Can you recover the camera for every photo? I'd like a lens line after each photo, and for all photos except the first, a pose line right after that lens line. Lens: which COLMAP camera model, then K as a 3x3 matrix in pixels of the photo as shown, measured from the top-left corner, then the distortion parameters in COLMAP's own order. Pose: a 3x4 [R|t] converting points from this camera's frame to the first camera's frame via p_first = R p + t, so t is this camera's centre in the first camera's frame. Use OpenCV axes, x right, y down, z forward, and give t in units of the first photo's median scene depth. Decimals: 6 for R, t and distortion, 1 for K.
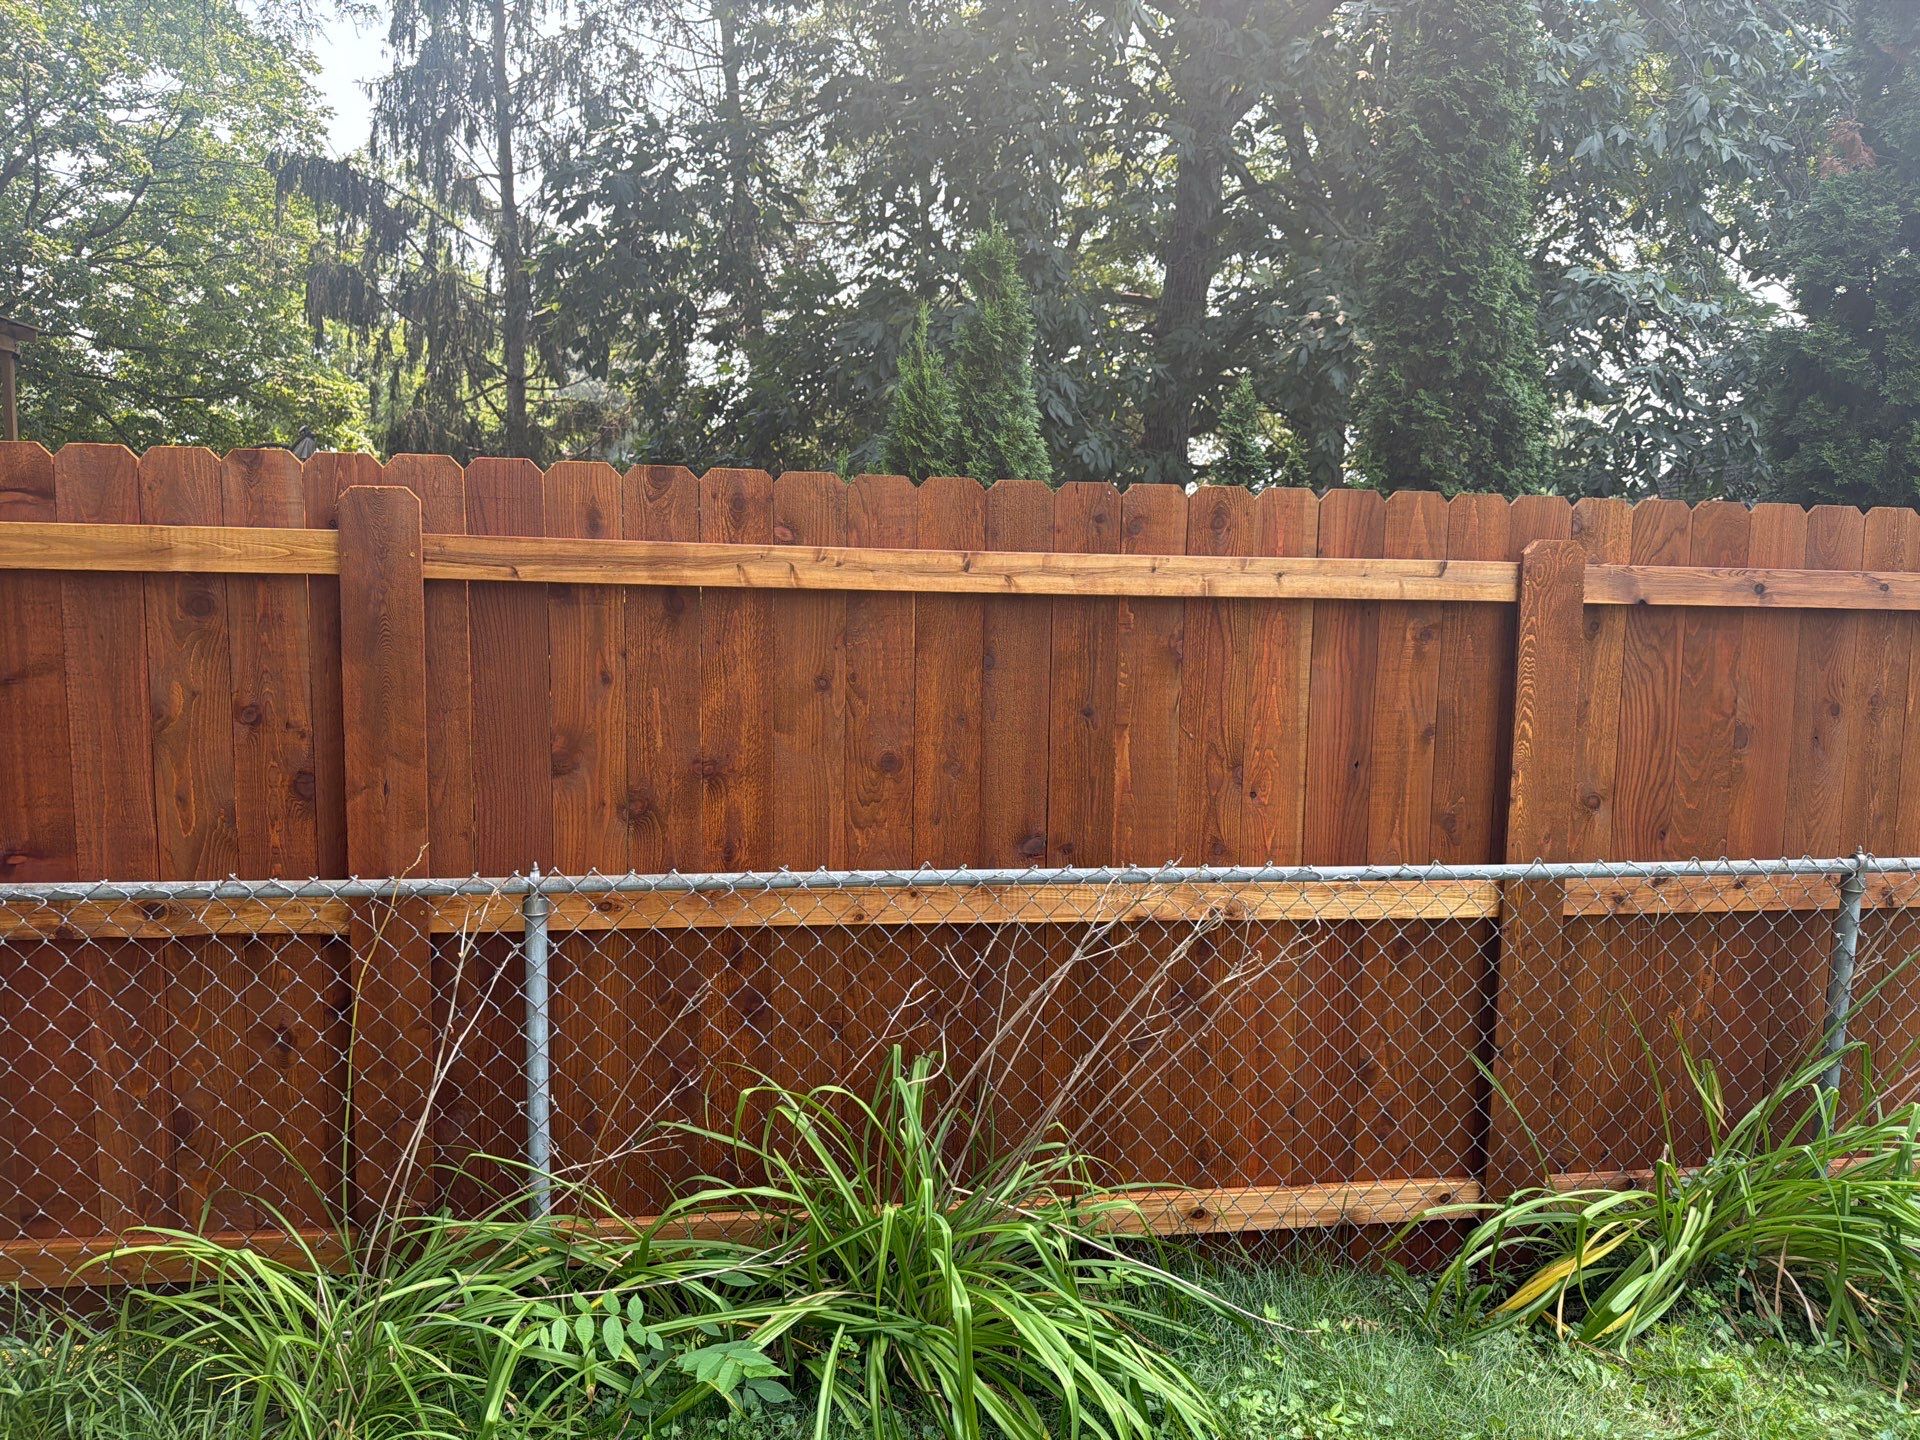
lens RADIAL K [[1238.3, 0, 959.3], [0, 1238.3, 726.0], [0, 0, 1]] dist [0.054052, -0.069238]
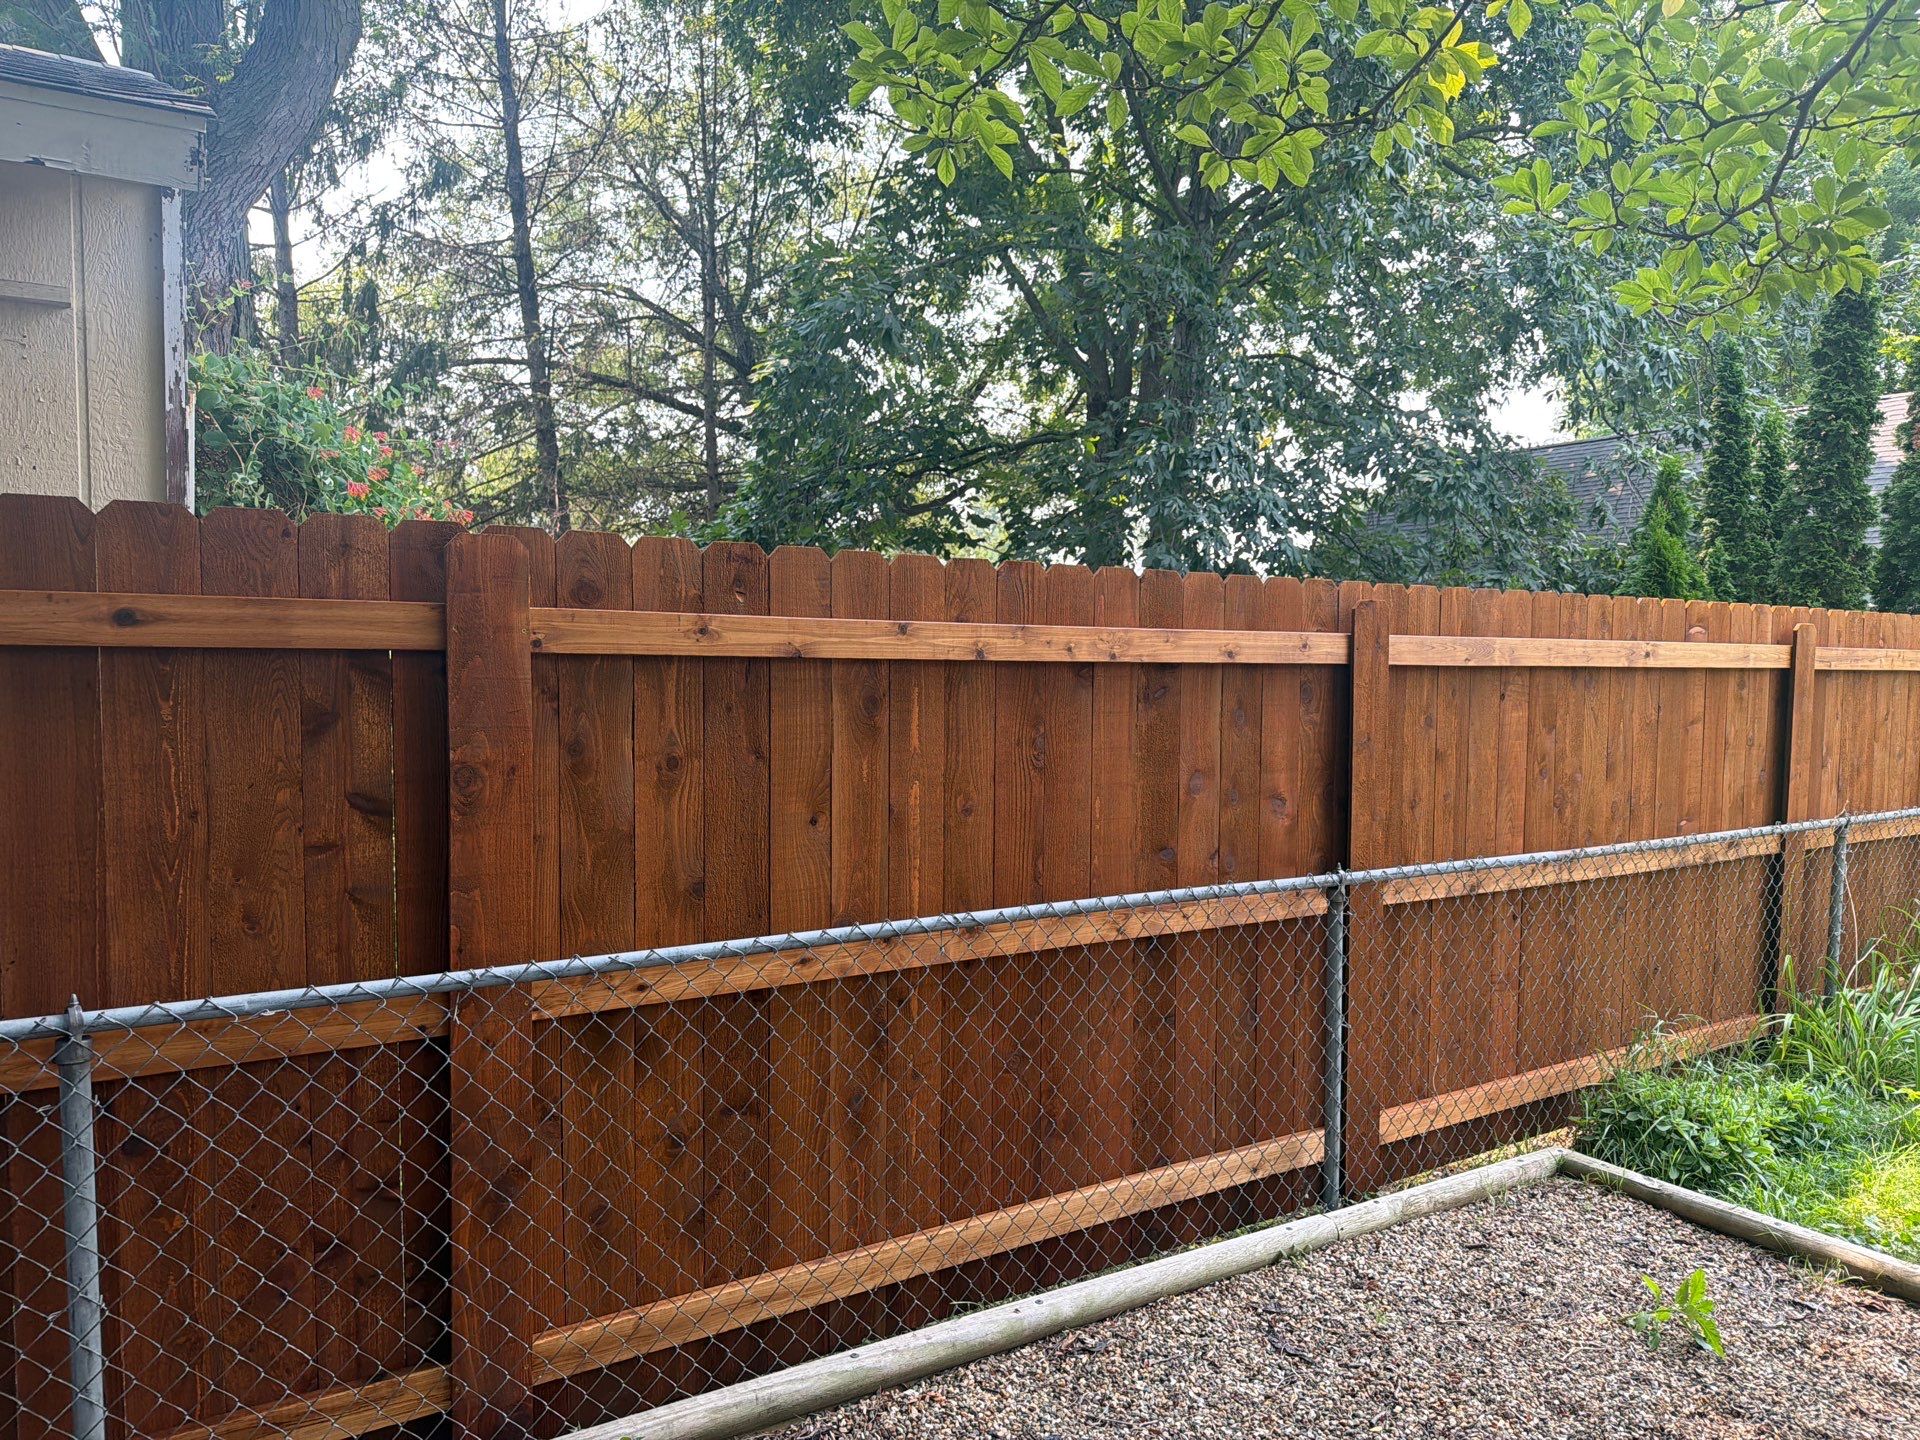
lens RADIAL K [[1325.6, 0, 950.3], [0, 1325.6, 710.7], [0, 0, 1]] dist [0.060433, -0.081887]
pose [[0.899811, -0.026554, 0.435472, -0.517095], [0.053614, 0.997311, -0.049969, -0.004077], [-0.432974, 0.068310, 0.898814, -0.066583]]
